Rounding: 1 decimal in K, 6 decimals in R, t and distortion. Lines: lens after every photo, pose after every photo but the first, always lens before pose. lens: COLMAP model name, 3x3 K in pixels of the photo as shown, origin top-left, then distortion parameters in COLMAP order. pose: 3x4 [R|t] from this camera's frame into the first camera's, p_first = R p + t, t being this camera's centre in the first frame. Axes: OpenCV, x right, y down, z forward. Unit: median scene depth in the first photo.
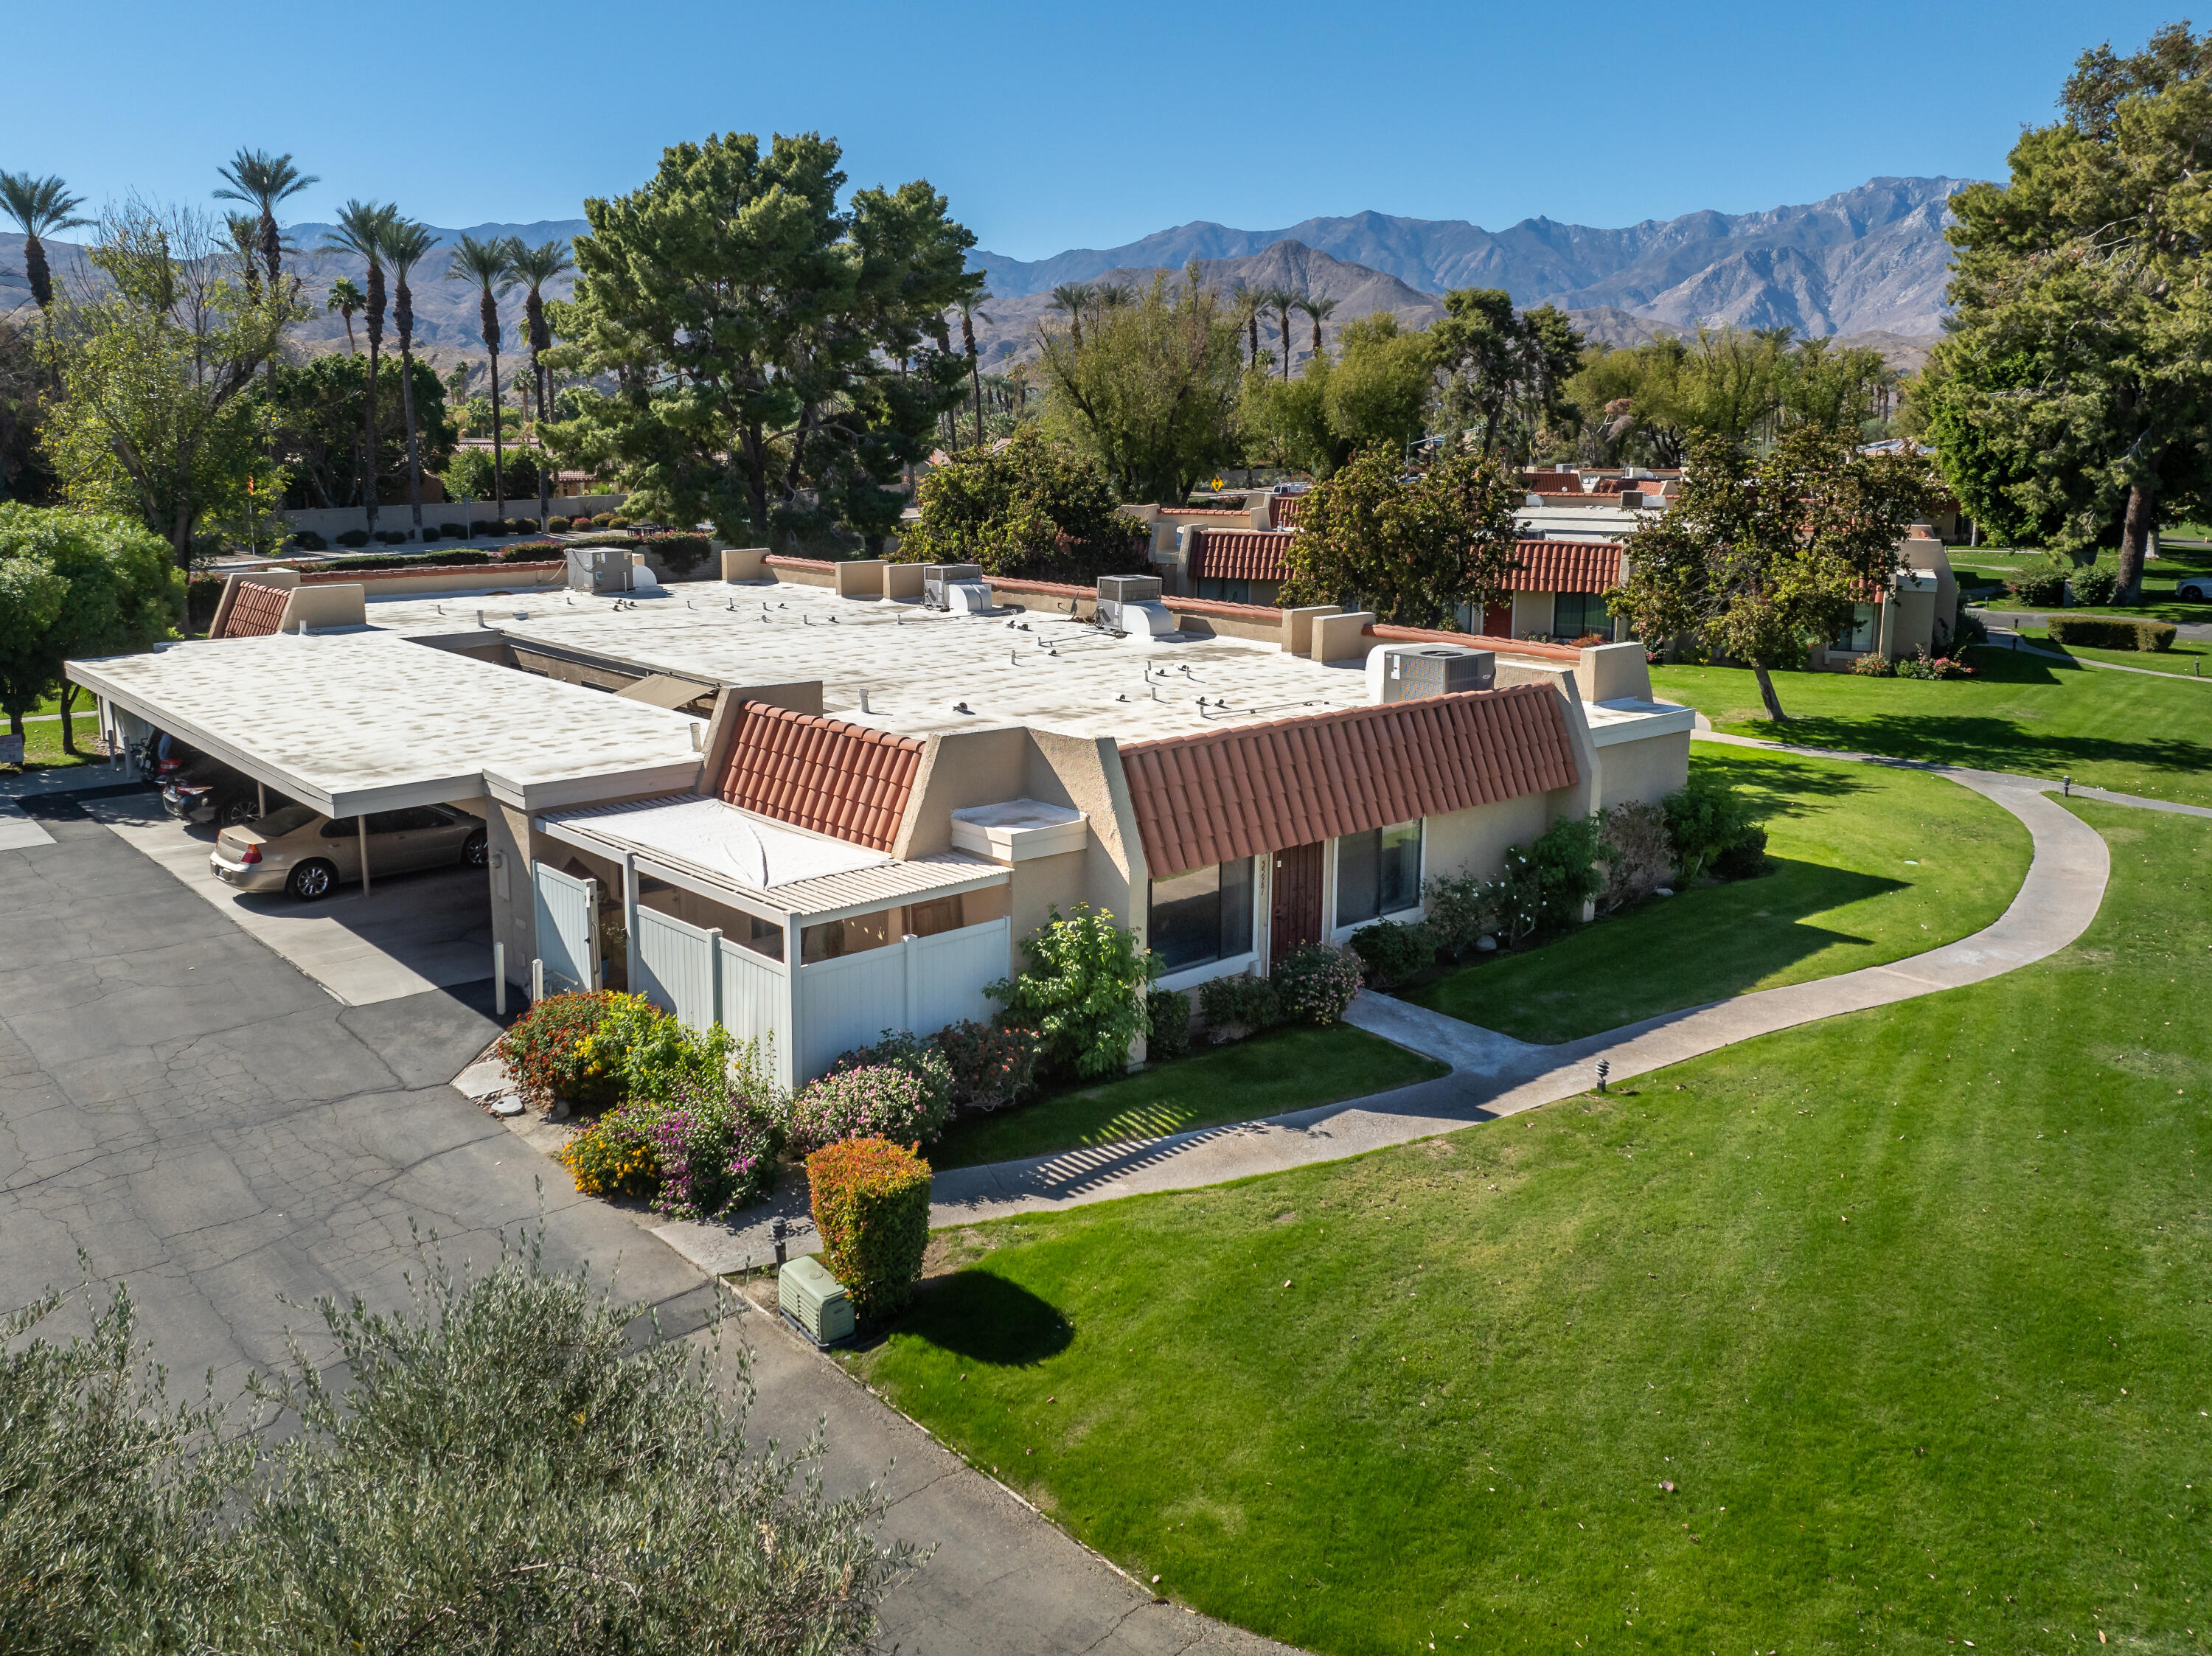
lens RADIAL K [[1733.4, 0, 1106.5], [0, 1733.4, 740.7], [0, 0, 1]] dist [-0.028991, -0.009647]
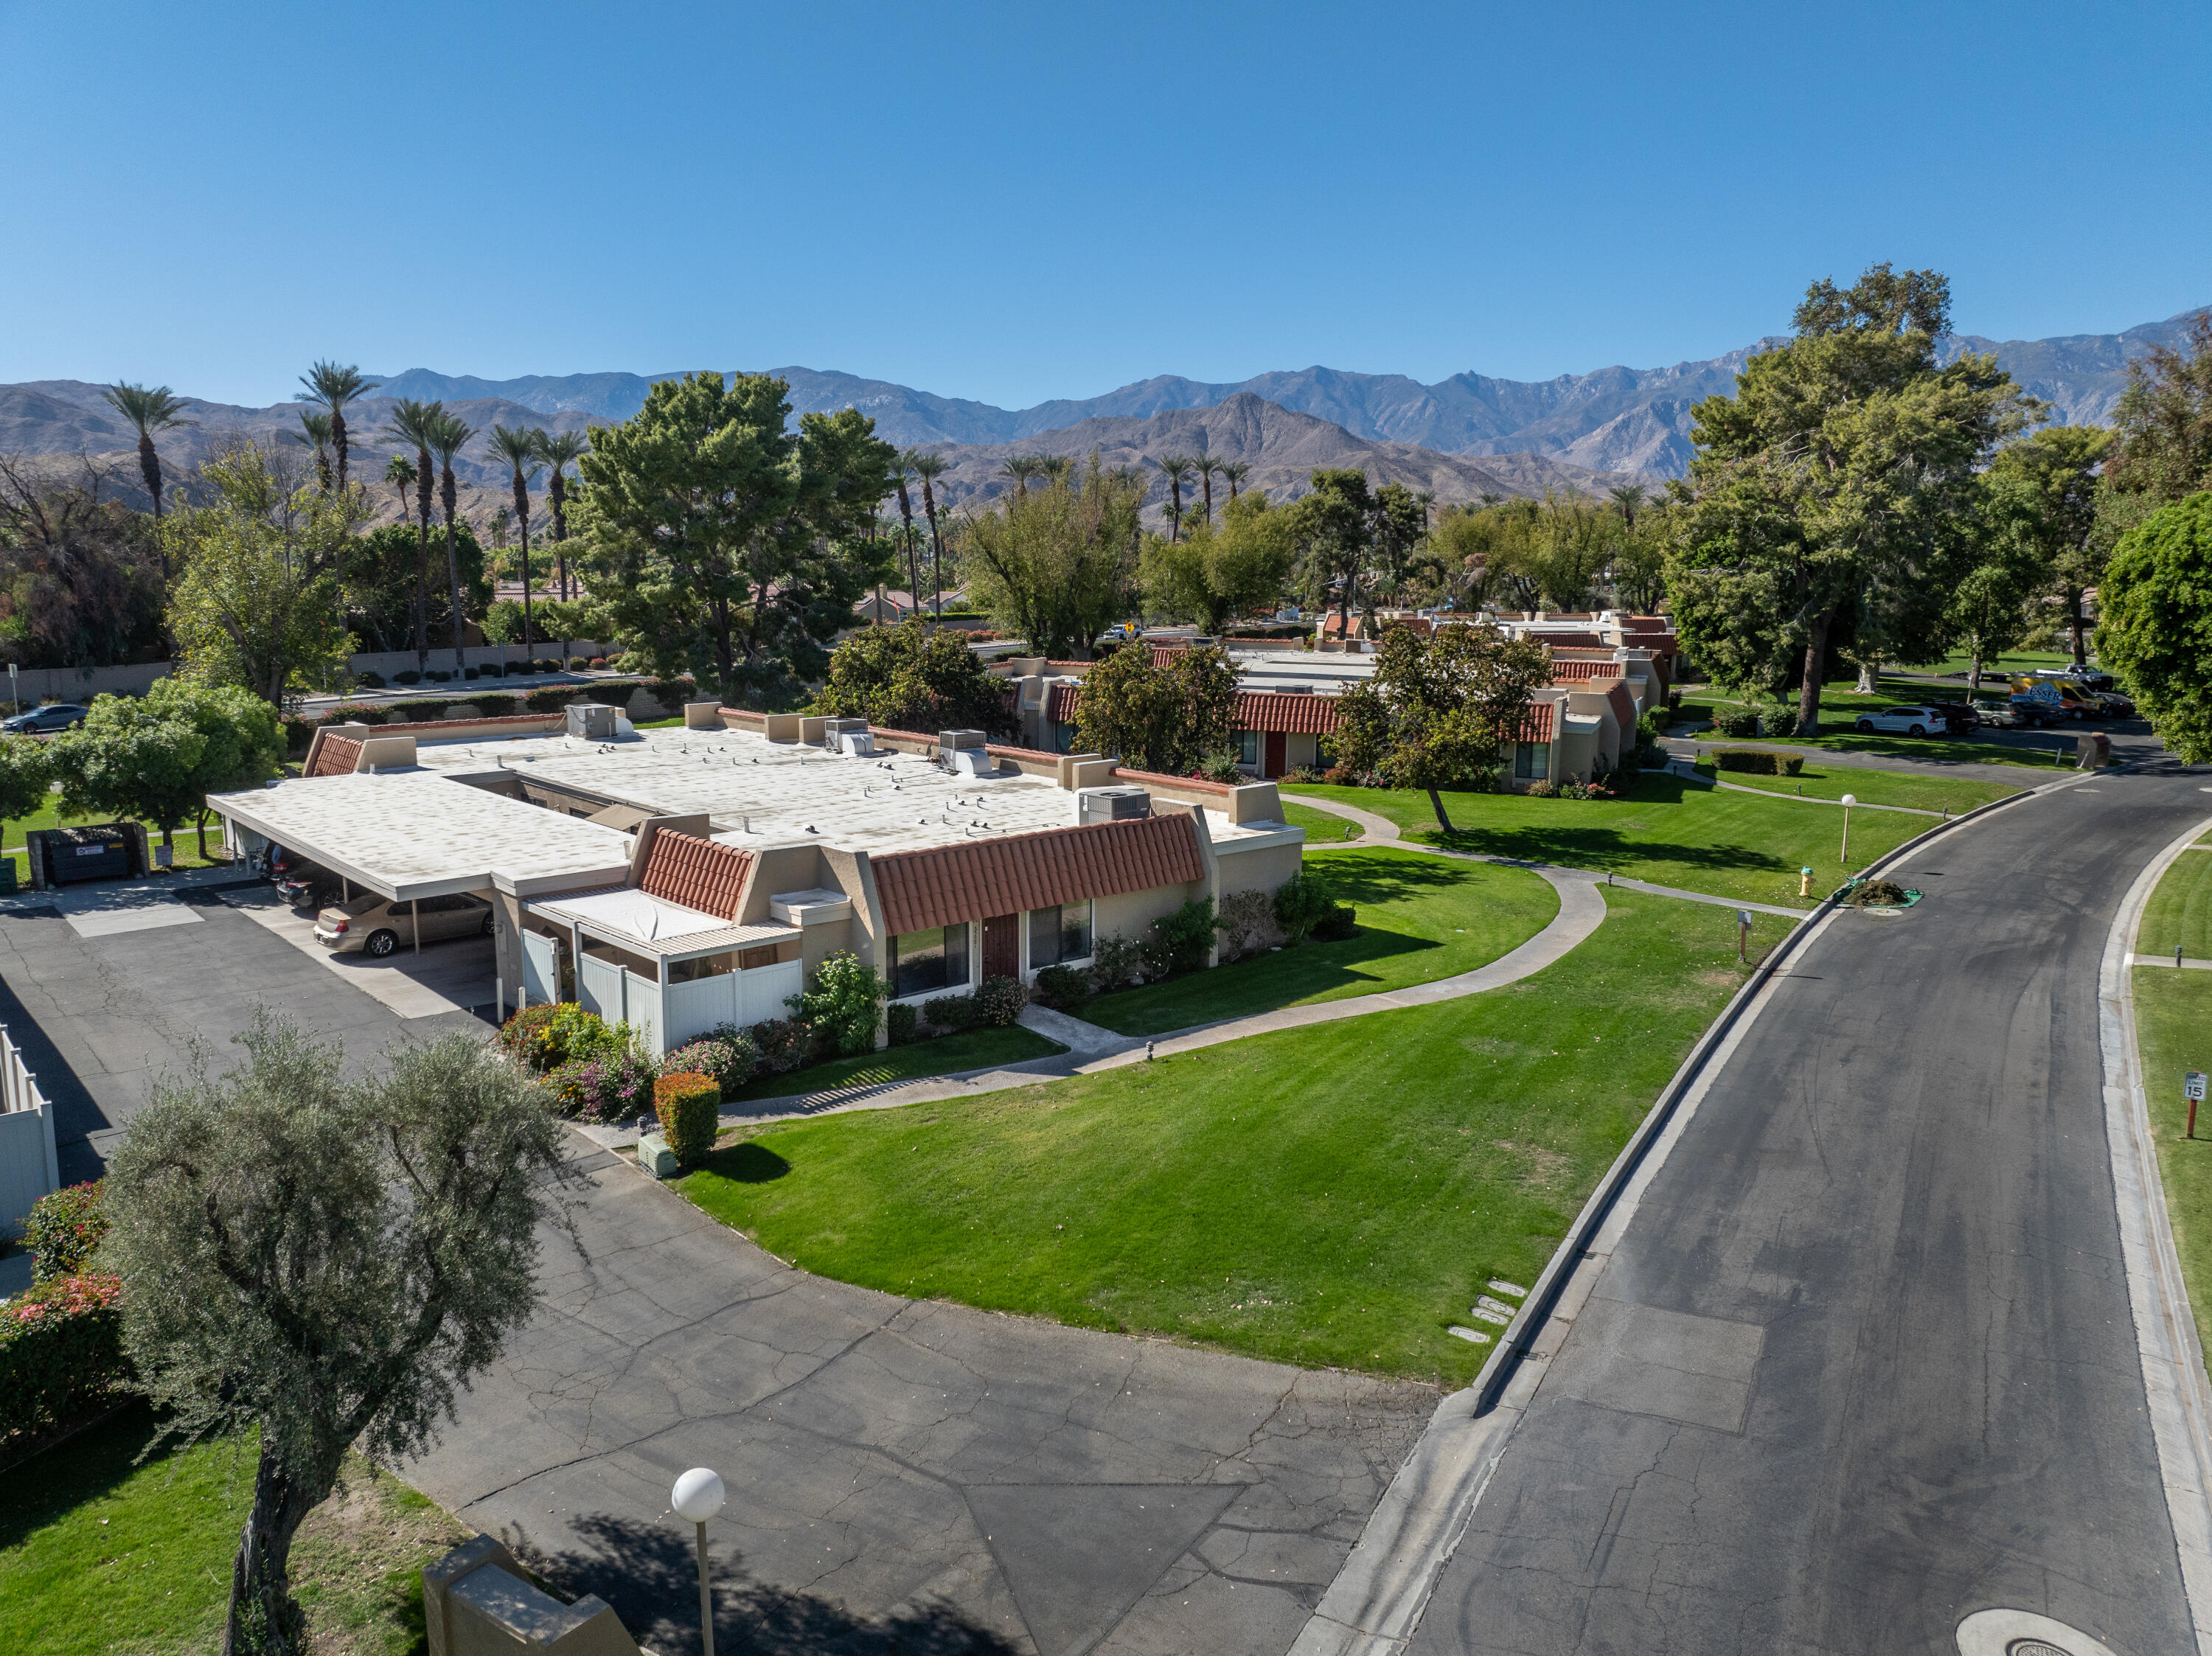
lens RADIAL K [[1556.7, 0, 1106.0], [0, 1556.7, 828.0], [0, 0, 1]] dist [-0.031431, -0.003066]
pose [[0.999915, -0.002063, 0.012850, 0.111197], [0.002154, 0.999973, -0.007043, -0.006925], [-0.012836, 0.007070, 0.999893, -0.257794]]
